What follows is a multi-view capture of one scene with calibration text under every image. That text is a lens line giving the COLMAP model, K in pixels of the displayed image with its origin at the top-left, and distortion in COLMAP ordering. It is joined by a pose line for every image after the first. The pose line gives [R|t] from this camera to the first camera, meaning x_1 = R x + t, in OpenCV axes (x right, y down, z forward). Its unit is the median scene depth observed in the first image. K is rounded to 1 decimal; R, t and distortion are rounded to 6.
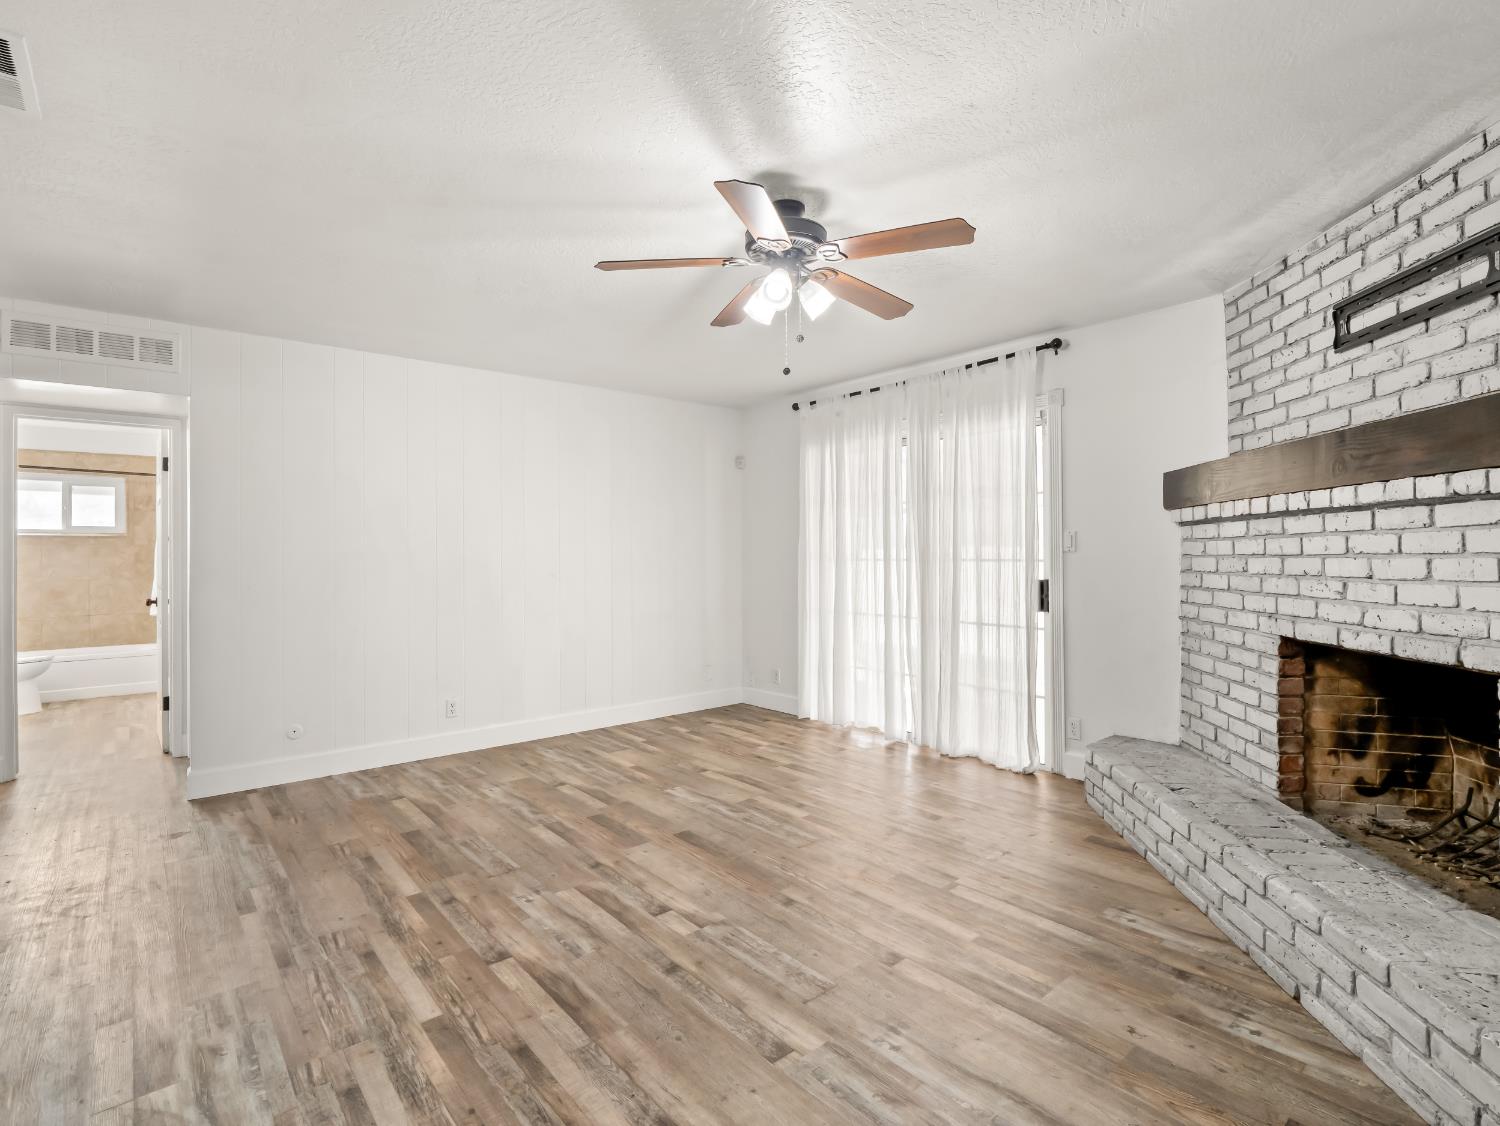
lens RADIAL K [[744.2, 0, 745.7], [0, 744.2, 544.2], [0, 0, 1]] dist [-0.011753, 0.003355]
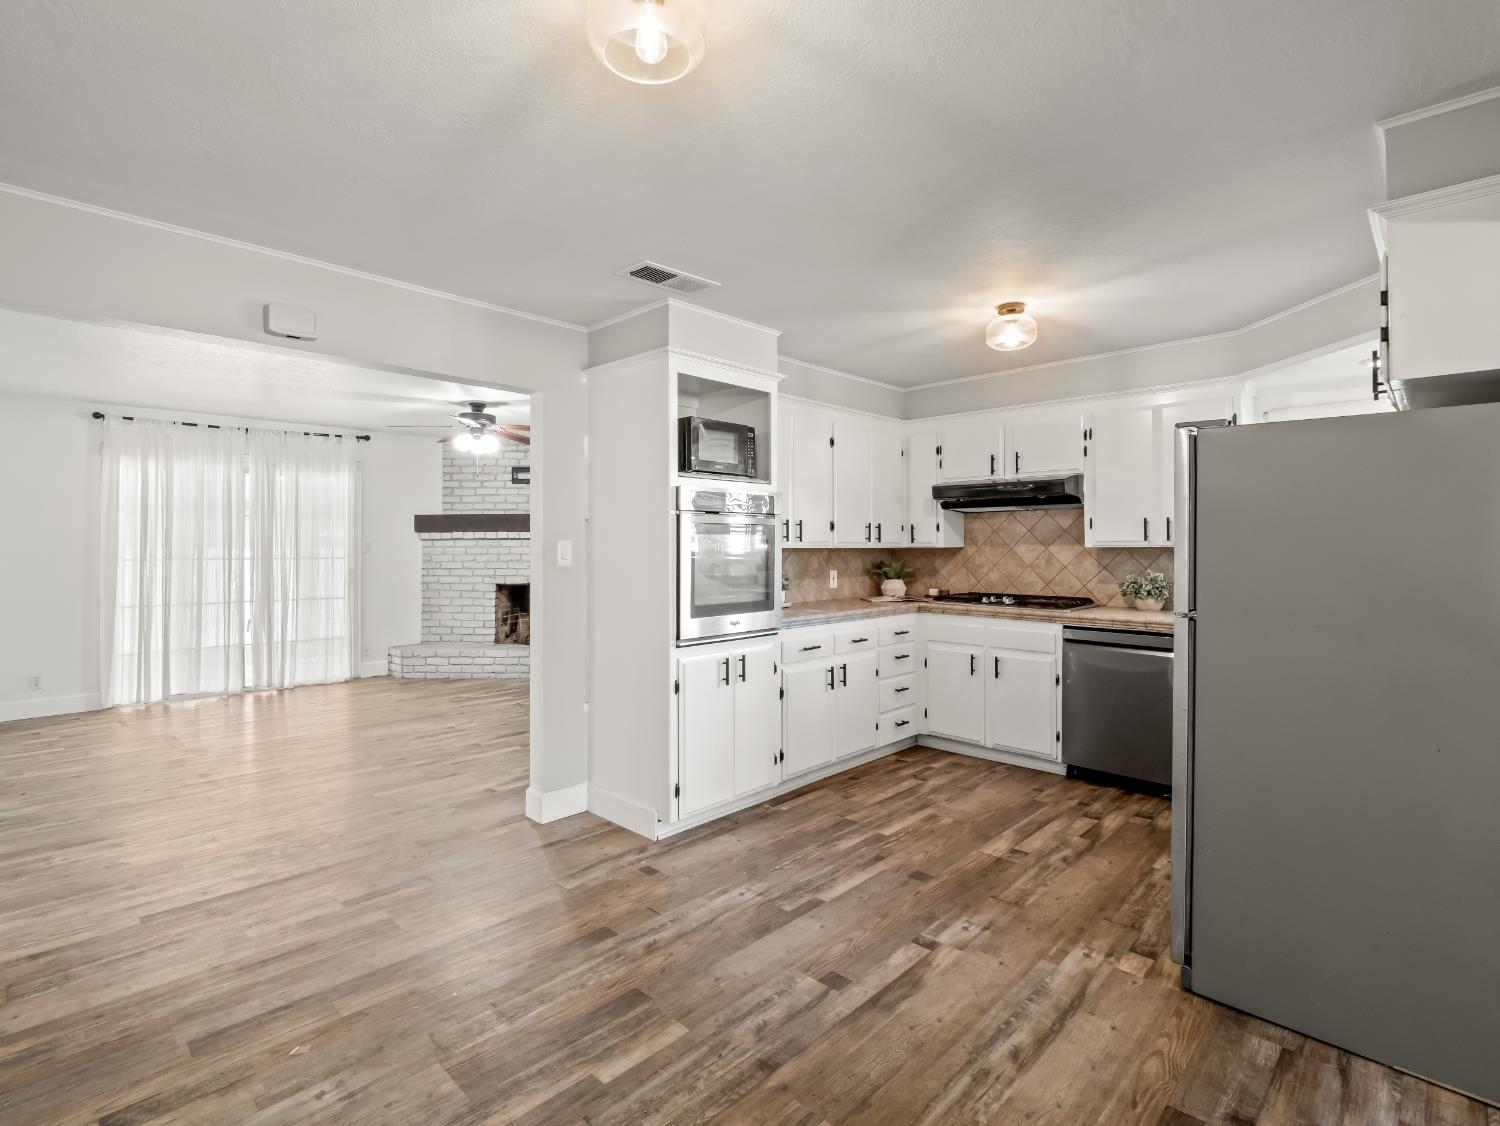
lens RADIAL K [[744.2, 0, 731.6], [0, 744.2, 536.1], [0, 0, 1]] dist [-0.011753, 0.003355]
pose [[-0.084949, 0.022478, 0.996132, -2.123202], [-0.008158, 0.999696, -0.023254, 0.006517], [-0.996352, -0.010102, -0.084740, 0.389223]]
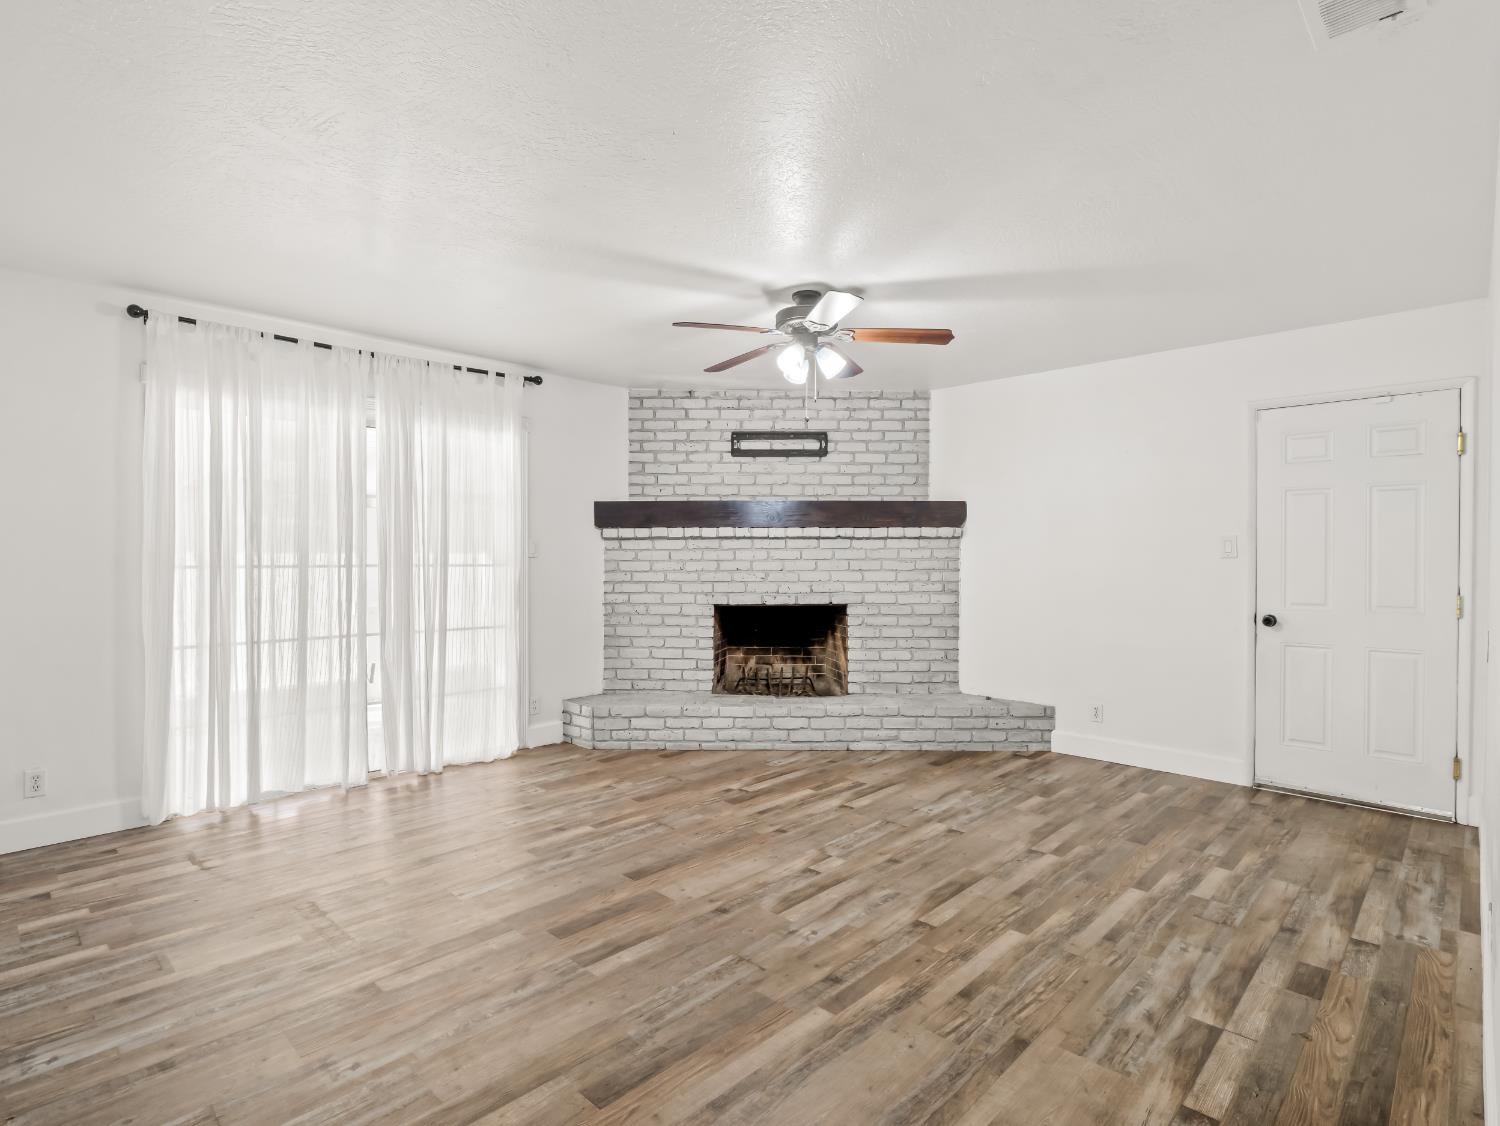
lens RADIAL K [[773.8, 0, 741.9], [0, 773.8, 560.3], [0, 0, 1]] dist [-0.005068, 0.000745]
pose [[-0.106404, 0.004072, 0.994315, -1.214460], [-0.012202, 0.999911, -0.005401, 0.025602], [-0.994248, -0.012707, -0.106345, 1.175442]]
